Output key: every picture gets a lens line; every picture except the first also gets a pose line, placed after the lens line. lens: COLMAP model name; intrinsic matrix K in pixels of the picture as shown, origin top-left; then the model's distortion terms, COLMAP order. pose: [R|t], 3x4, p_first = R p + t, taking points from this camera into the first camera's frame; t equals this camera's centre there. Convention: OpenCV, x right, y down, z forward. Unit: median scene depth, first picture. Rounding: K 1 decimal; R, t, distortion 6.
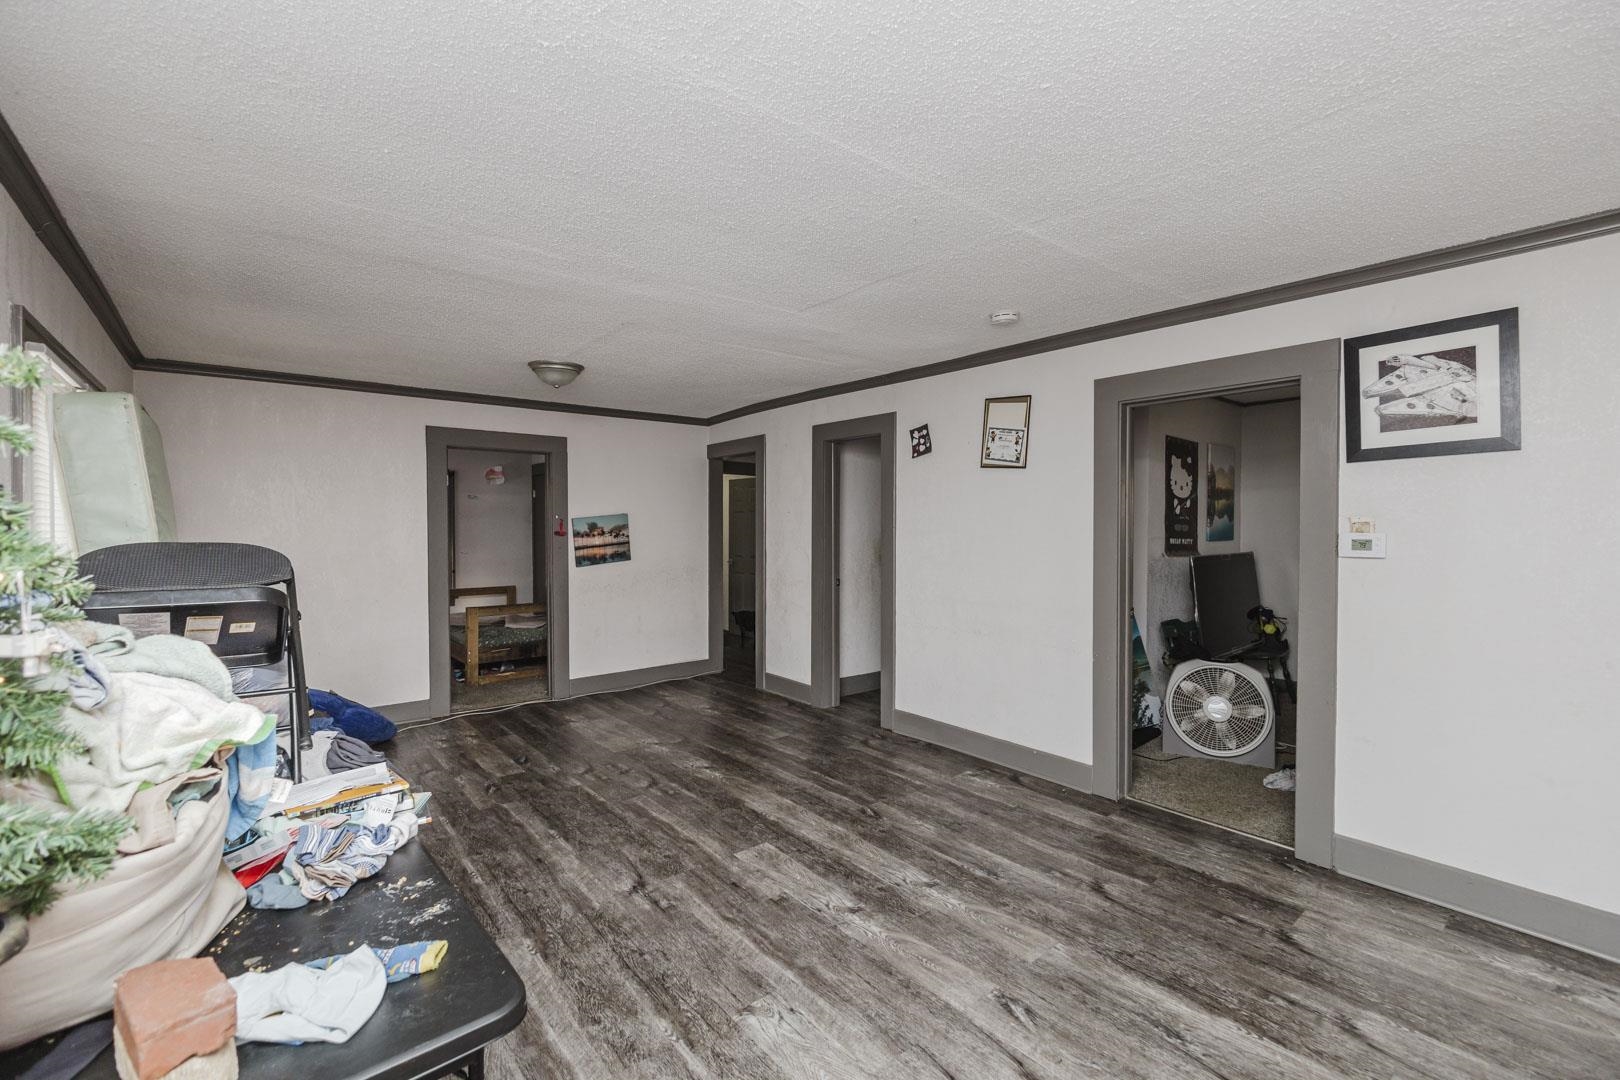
lens RADIAL K [[690.0, 0, 811.4], [0, 690.0, 532.5], [0, 0, 1]] dist [-0.009084, 0.000979]
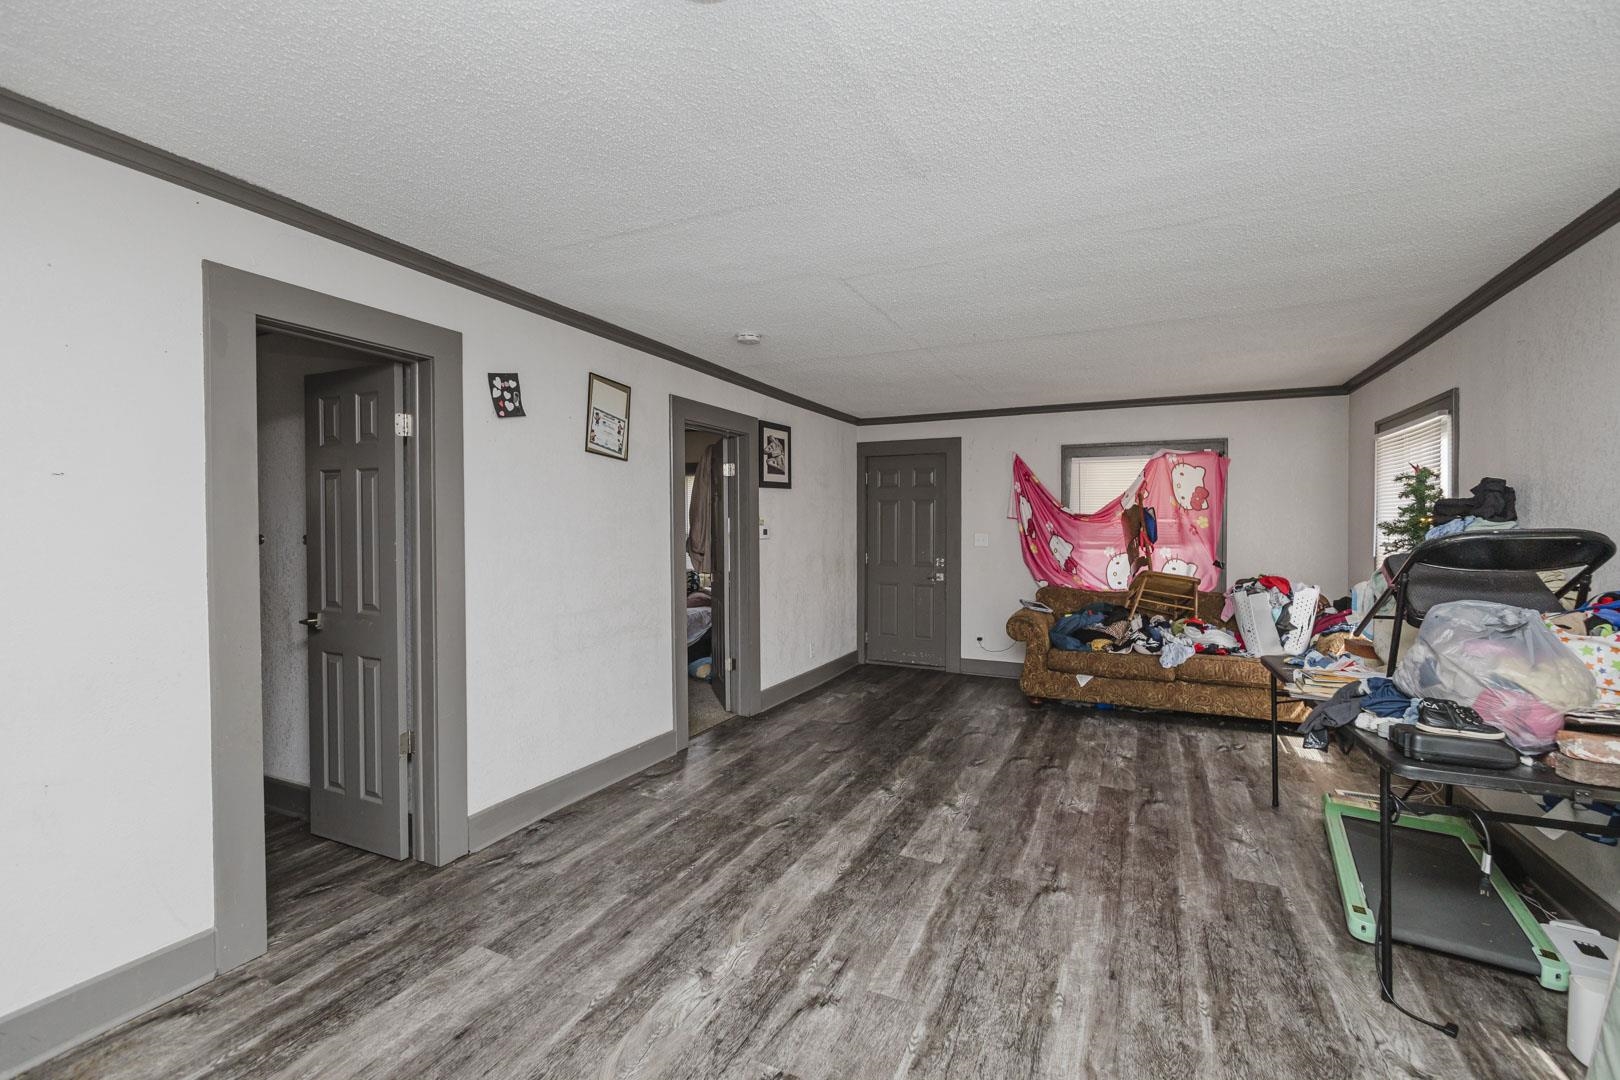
lens RADIAL K [[690.0, 0, 813.8], [0, 690.0, 531.9], [0, 0, 1]] dist [-0.009084, 0.000979]
pose [[-0.422643, -0.006910, 0.906270, -0.768922], [0.011325, 0.999853, 0.012904, -0.003718], [-0.906225, 0.015717, -0.422503, 1.330583]]
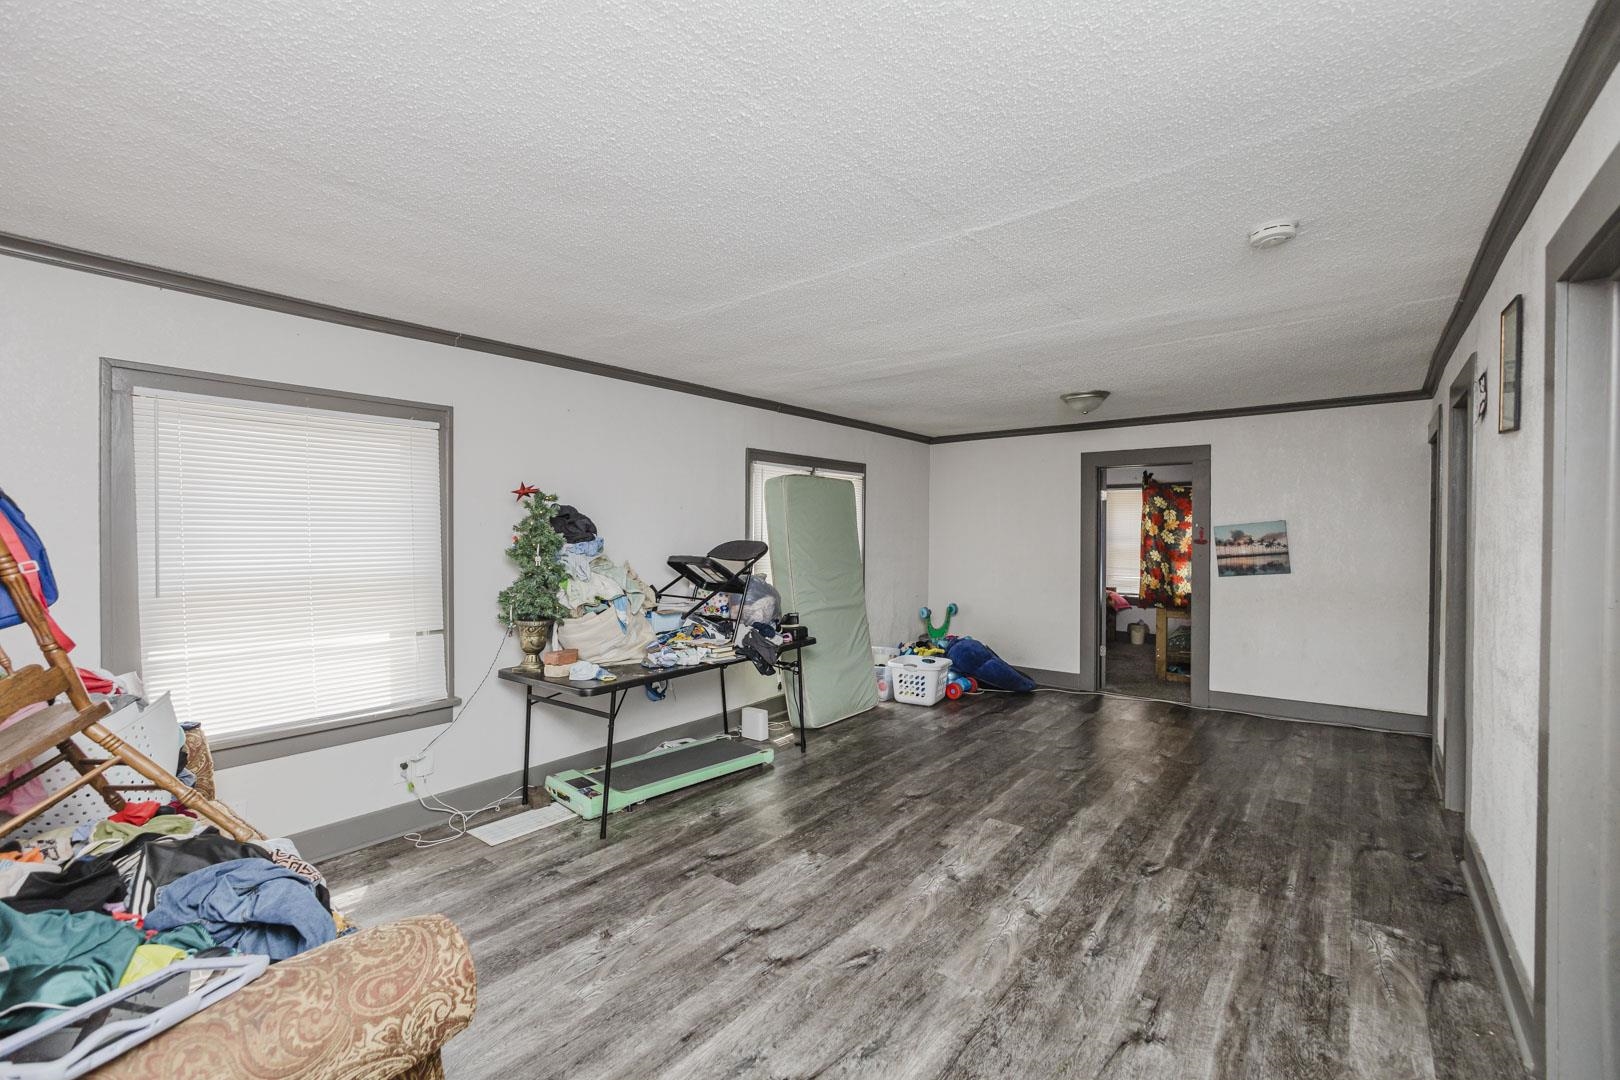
lens RADIAL K [[690.0, 0, 808.2], [0, 690.0, 548.8], [0, 0, 1]] dist [-0.009084, 0.000979]
pose [[0.204840, 0.023152, -0.978522, 0.811969], [-0.010075, 0.999717, 0.021545, -0.006392], [0.978744, 0.005445, 0.205015, 0.395507]]
